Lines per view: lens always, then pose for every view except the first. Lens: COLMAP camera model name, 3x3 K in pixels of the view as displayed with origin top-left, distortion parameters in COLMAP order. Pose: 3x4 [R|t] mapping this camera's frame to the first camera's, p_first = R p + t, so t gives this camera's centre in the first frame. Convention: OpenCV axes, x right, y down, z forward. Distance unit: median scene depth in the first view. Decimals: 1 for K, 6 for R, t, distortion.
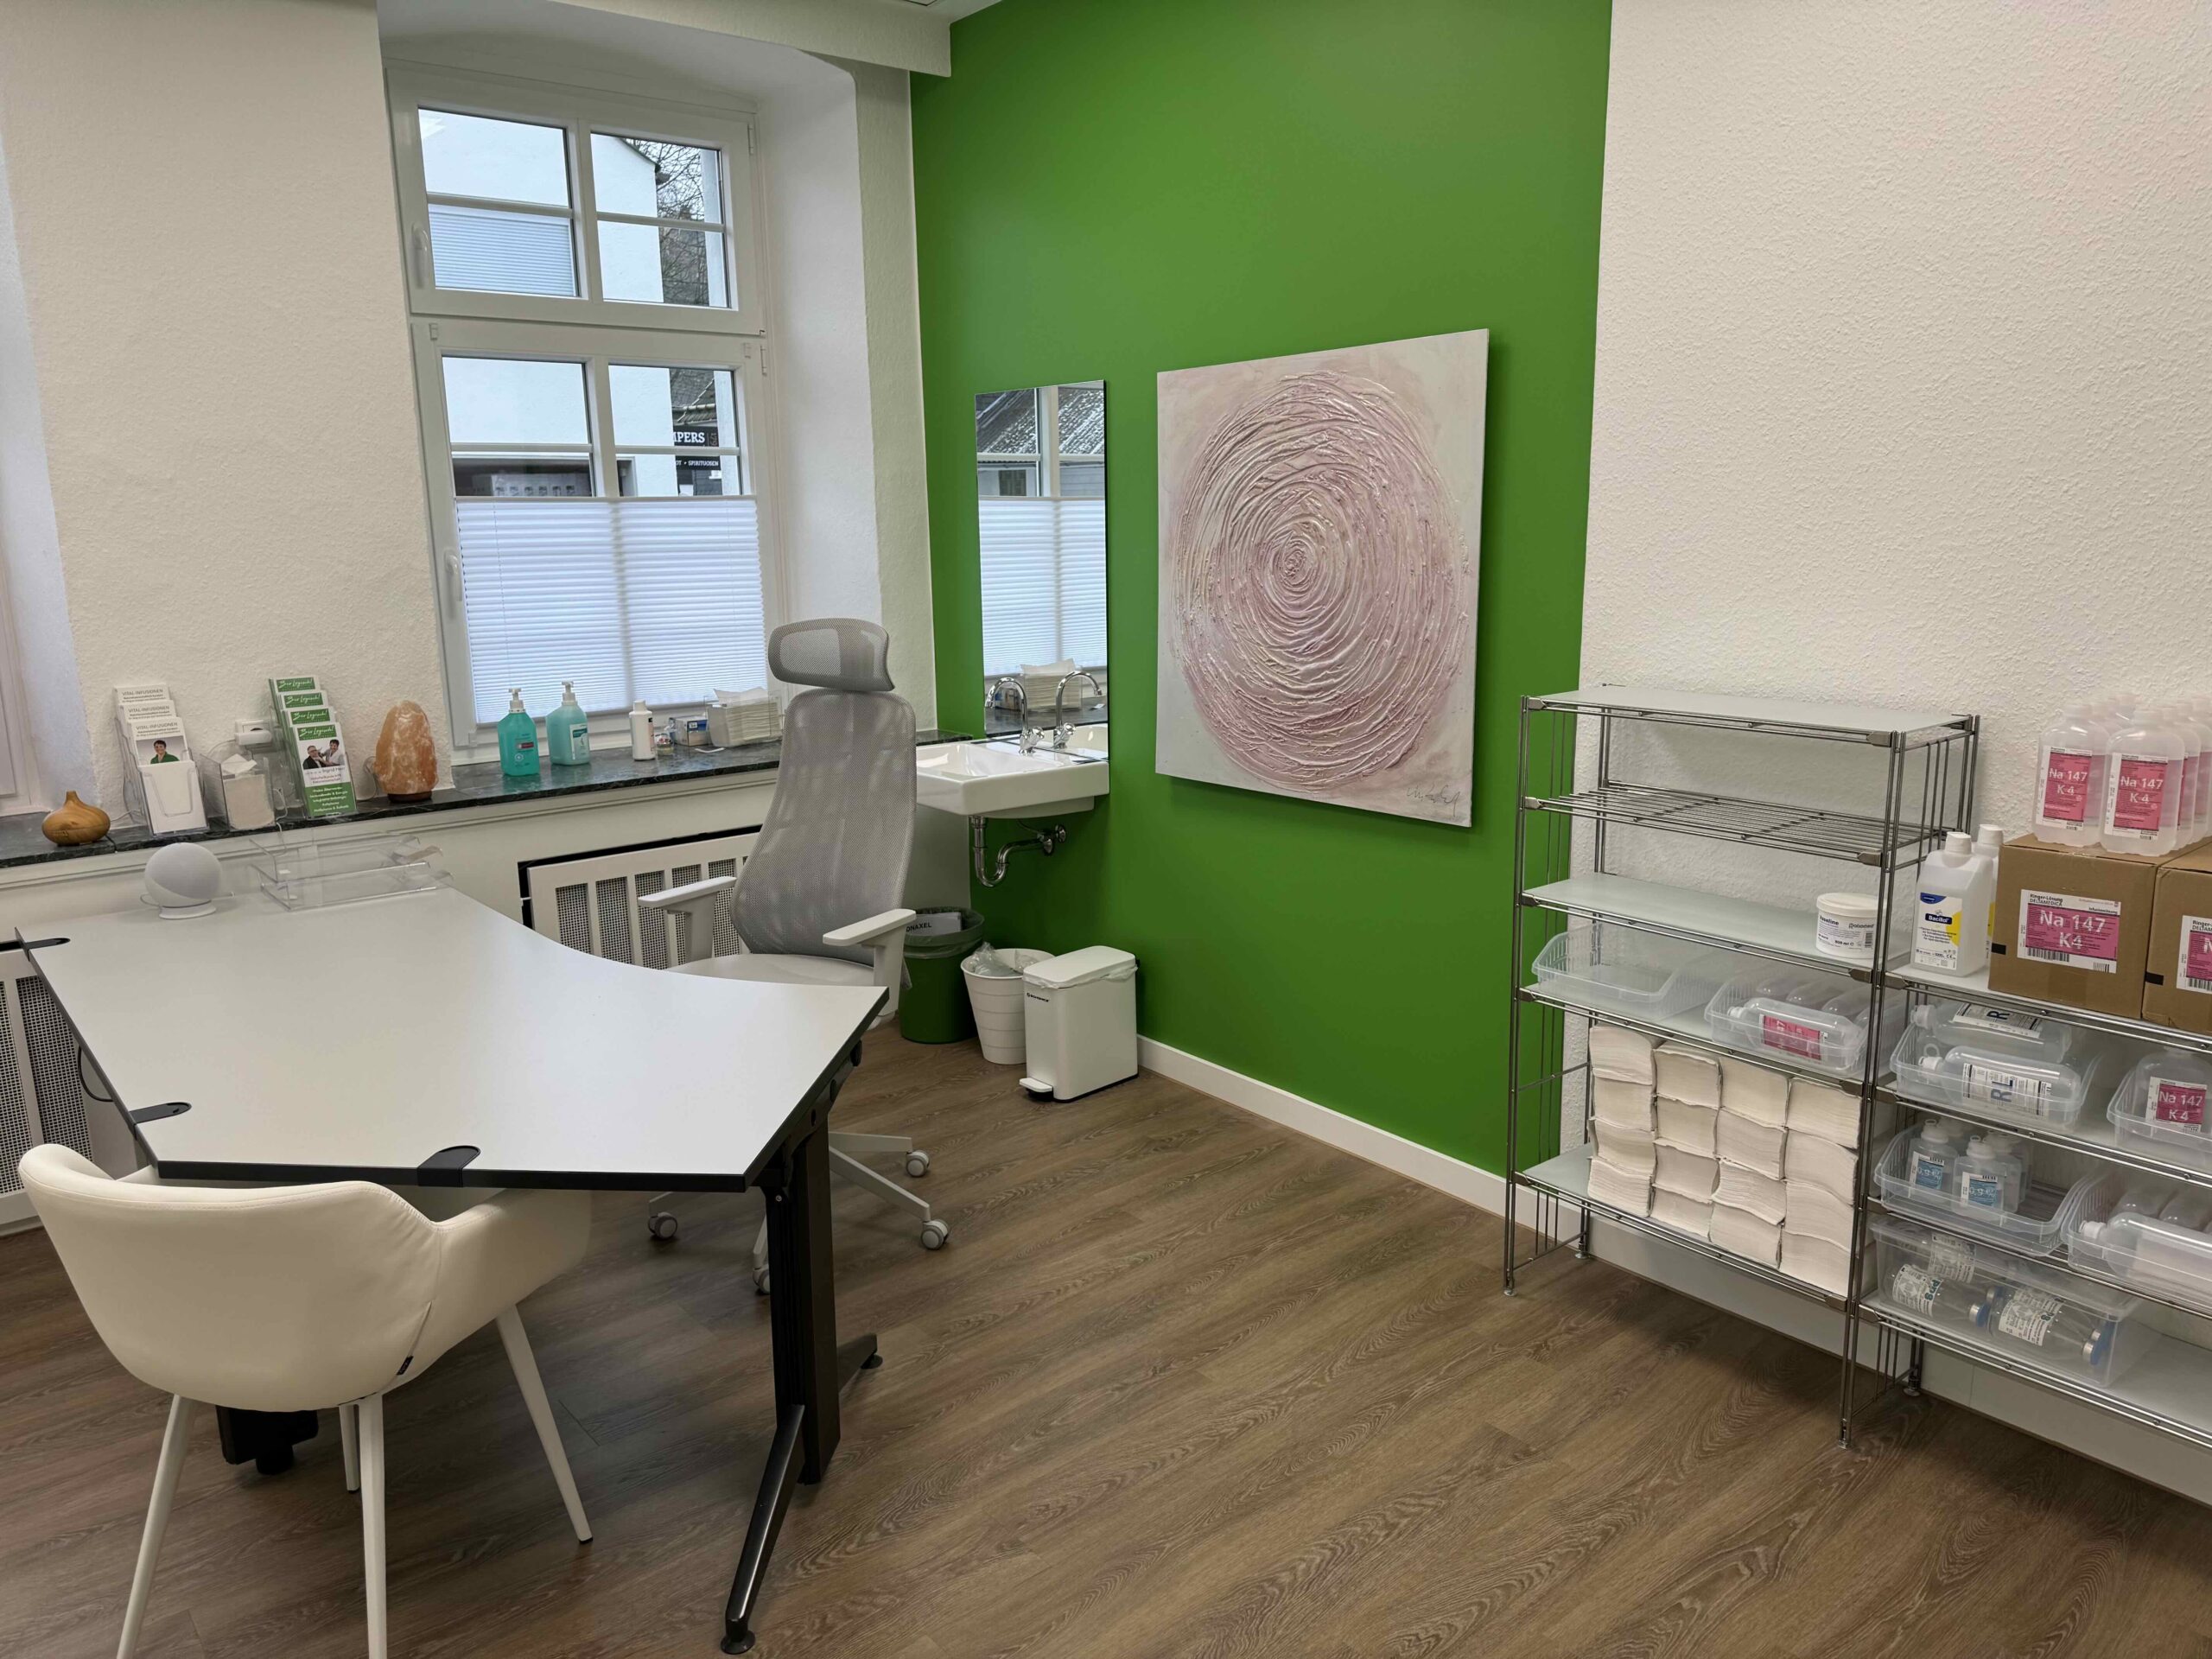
lens RADIAL K [[1554.2, 0, 1113.2], [0, 1554.2, 834.1], [0, 0, 1]] dist [0.058660, -0.038000]
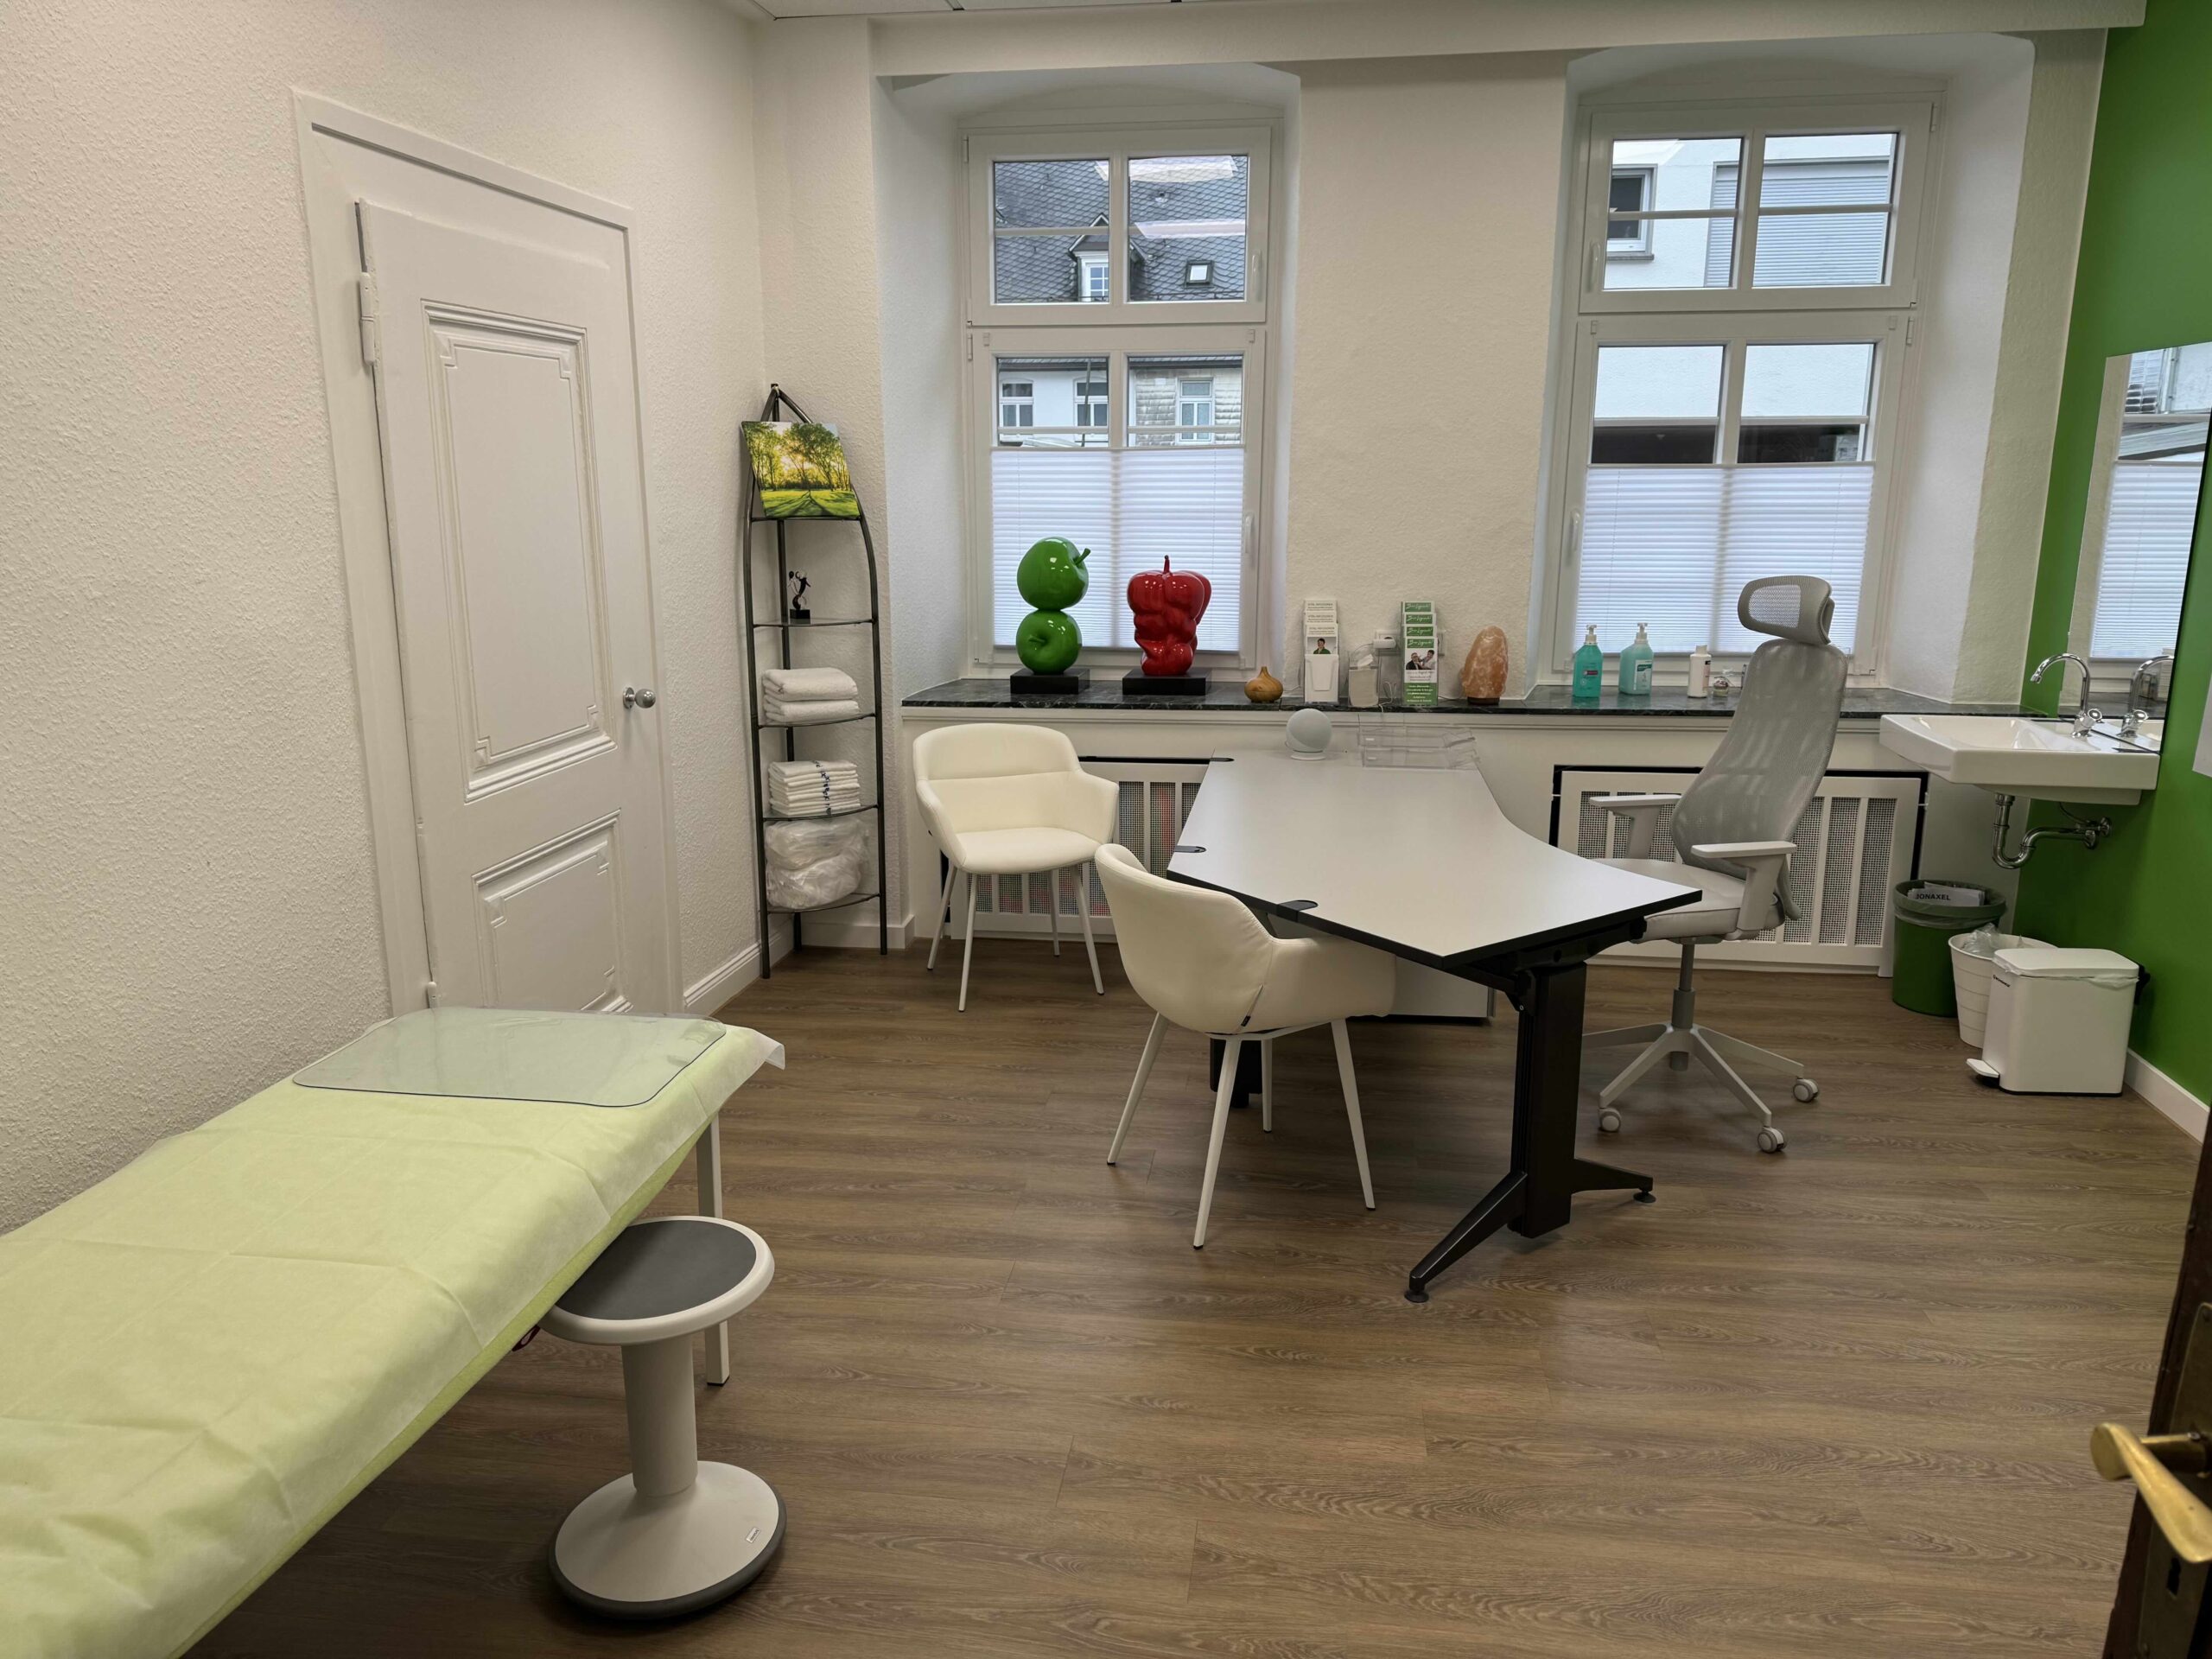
lens RADIAL K [[1554.2, 0, 1091.3], [0, 1554.2, 825.4], [0, 0, 1]] dist [0.058660, -0.038000]
pose [[0.675394, 0.175329, -0.716312, 0.263628], [-0.161031, 0.982950, 0.088760, 0.014012], [0.719661, 0.055400, 0.692112, -0.103564]]
